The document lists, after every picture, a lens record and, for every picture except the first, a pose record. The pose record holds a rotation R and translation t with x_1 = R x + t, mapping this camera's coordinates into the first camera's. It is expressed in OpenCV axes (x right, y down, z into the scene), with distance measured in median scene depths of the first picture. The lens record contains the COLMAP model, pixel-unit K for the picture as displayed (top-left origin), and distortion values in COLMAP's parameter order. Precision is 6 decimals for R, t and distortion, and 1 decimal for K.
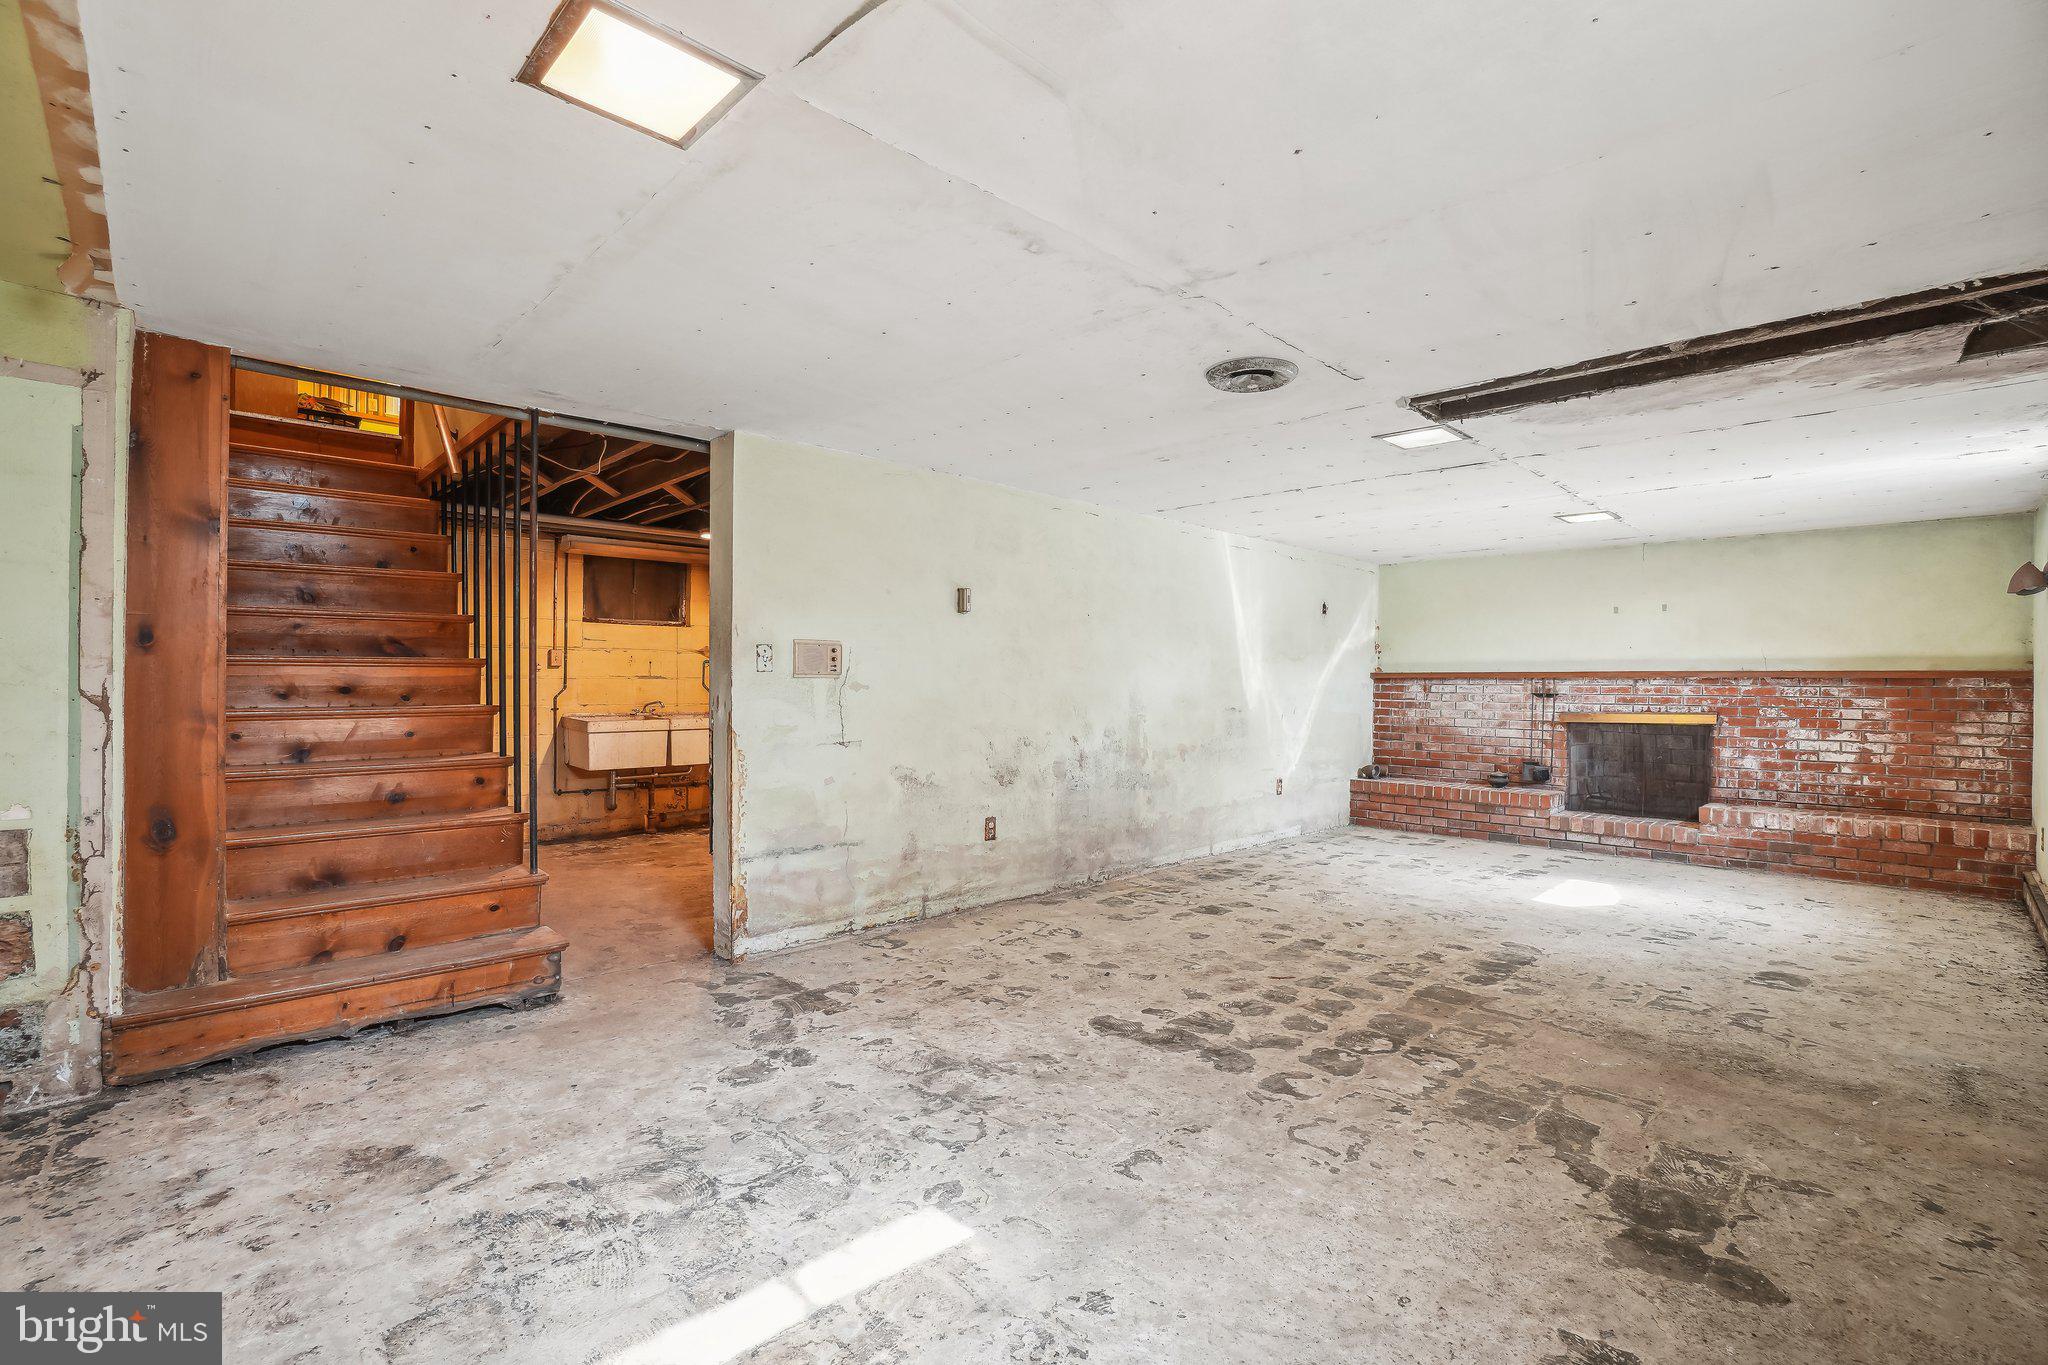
lens RADIAL K [[925.3, 0, 1020.6], [0, 925.3, 668.8], [0, 0, 1]] dist [-0.001230, -0.000089]
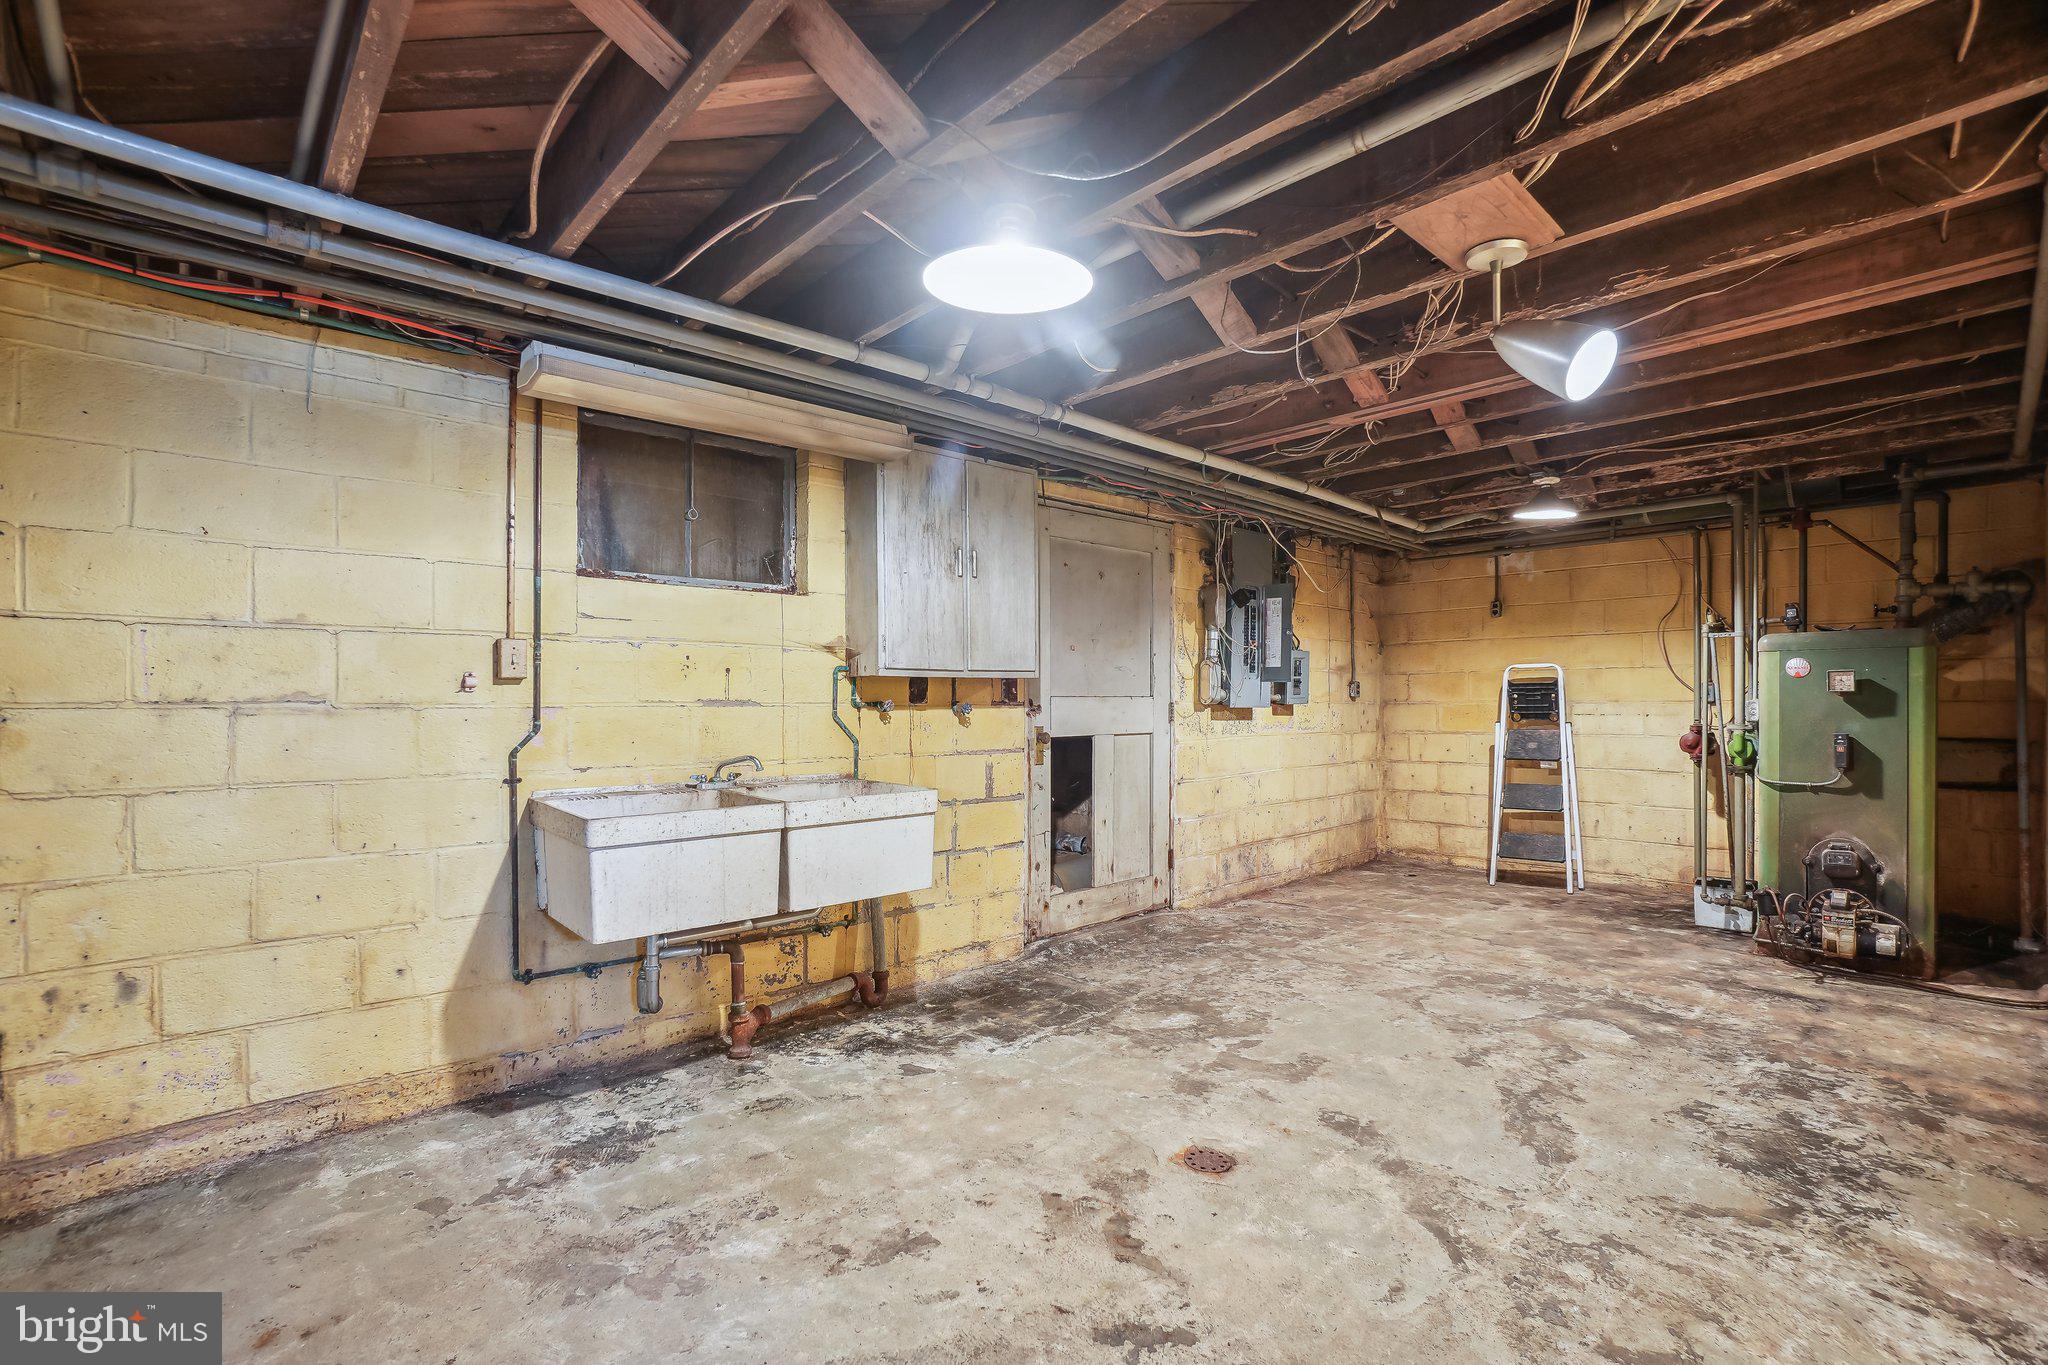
lens RADIAL K [[925.3, 0, 1028.3], [0, 925.3, 699.1], [0, 0, 1]] dist [-0.001230, -0.000089]
pose [[0.999908, -0.002214, -0.013378, -0.258949], [0.002479, 0.999800, 0.019825, -0.001125], [0.013331, -0.019857, 0.999714, 0.572949]]
